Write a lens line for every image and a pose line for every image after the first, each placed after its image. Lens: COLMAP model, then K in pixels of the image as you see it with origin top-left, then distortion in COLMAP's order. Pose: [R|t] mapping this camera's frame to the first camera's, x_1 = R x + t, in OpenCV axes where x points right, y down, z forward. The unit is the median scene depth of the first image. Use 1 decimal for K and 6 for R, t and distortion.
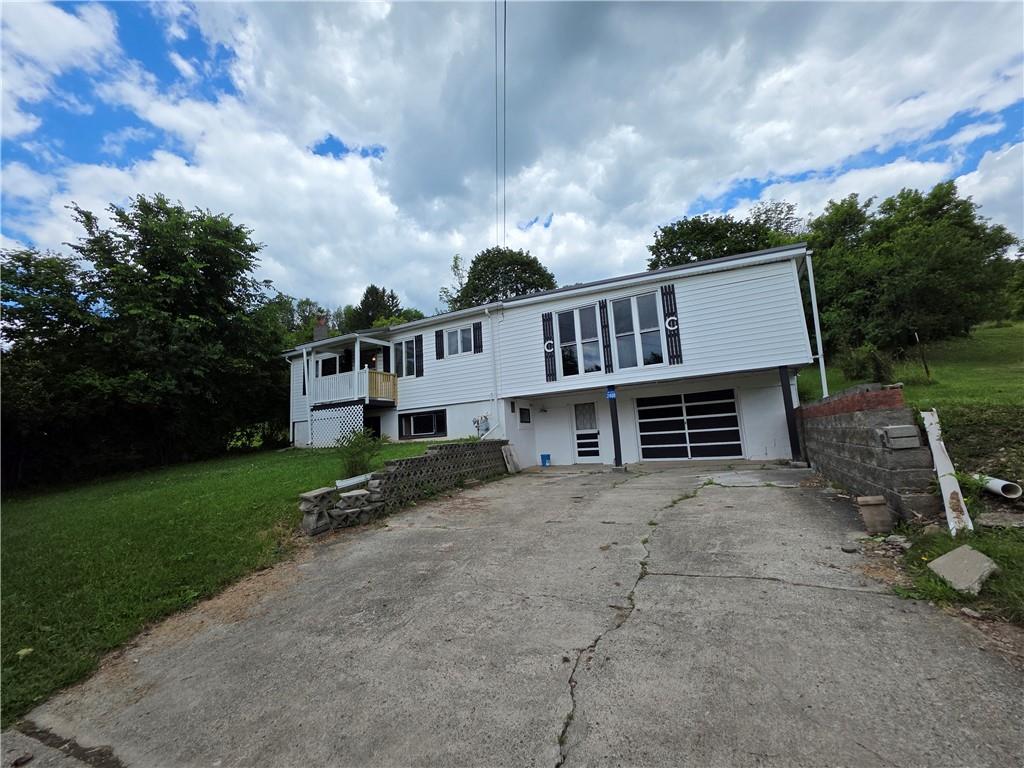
lens RADIAL K [[409.8, 0, 512.7], [0, 409.8, 384.0], [0, 0, 1]] dist [0.000623, -0.000078]
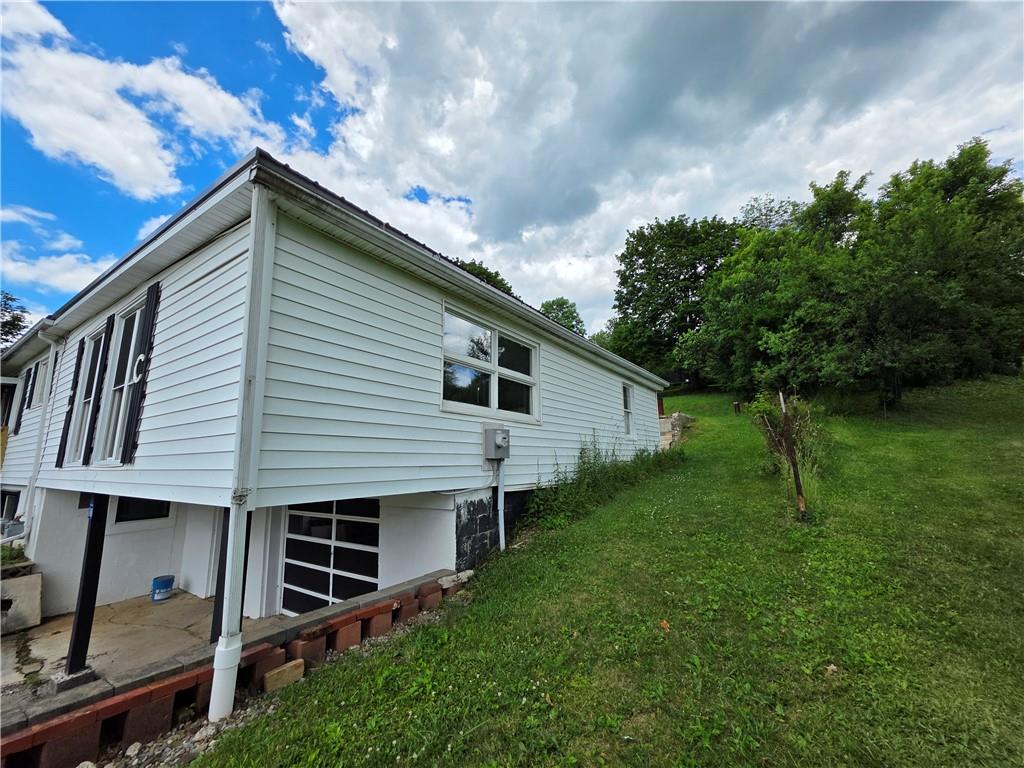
lens RADIAL K [[409.8, 0, 512.7], [0, 409.8, 384.0], [0, 0, 1]] dist [0.000623, -0.000078]
pose [[0.994740, 0.022091, -0.100018, 0.368831], [-0.025931, 0.998969, -0.037256, -0.055681], [0.099092, 0.039654, 0.994288, 0.266118]]
